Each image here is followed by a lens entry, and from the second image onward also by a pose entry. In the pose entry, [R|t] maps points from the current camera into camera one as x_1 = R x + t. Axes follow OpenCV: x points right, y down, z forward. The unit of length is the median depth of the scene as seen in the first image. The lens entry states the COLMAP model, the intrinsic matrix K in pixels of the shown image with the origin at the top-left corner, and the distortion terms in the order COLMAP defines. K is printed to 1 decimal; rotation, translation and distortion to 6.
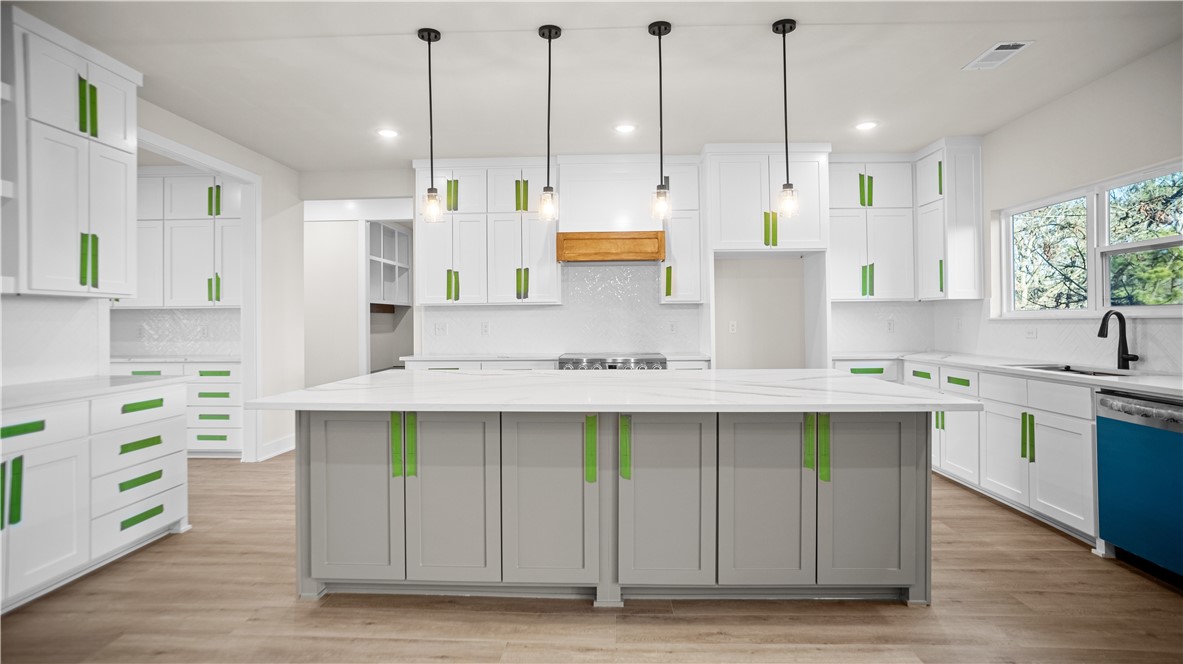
lens RADIAL K [[605.4, 0, 587.0], [0, 605.4, 319.9], [0, 0, 1]] dist [-0.055237, 0.035667]
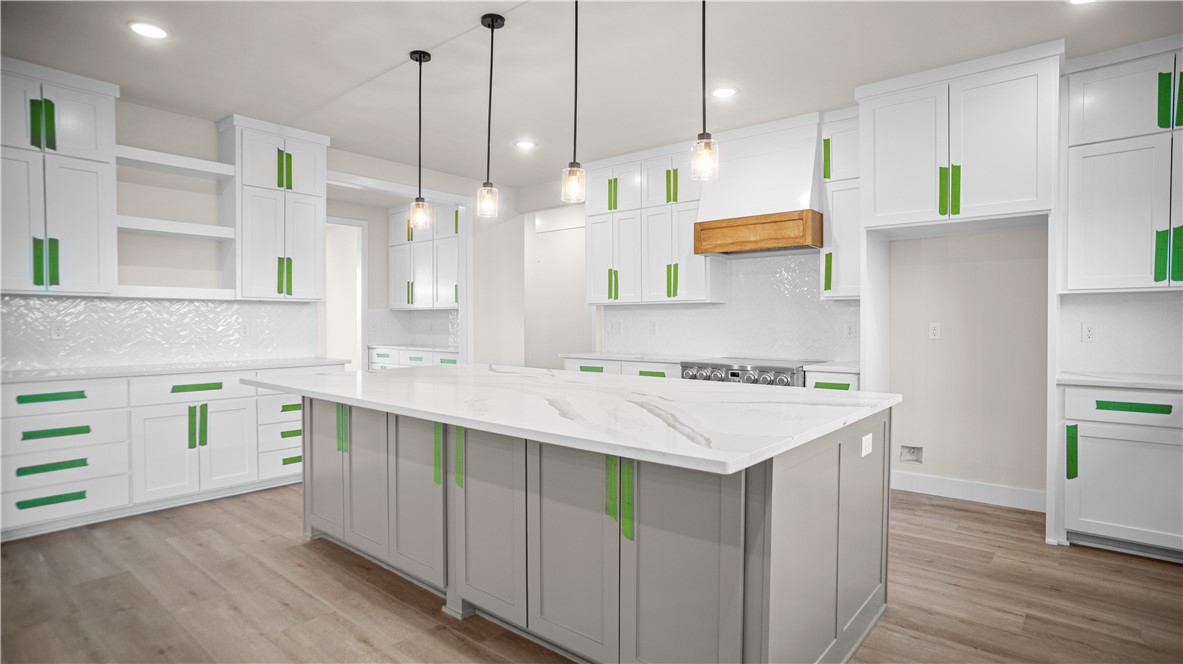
lens RADIAL K [[605.4, 0, 583.4], [0, 605.4, 336.0], [0, 0, 1]] dist [-0.055237, 0.035667]
pose [[0.785010, 0.021955, -0.619094, 0.402826], [-0.005337, 0.999574, 0.028680, -0.000229], [0.619460, -0.019210, 0.784793, 0.195008]]
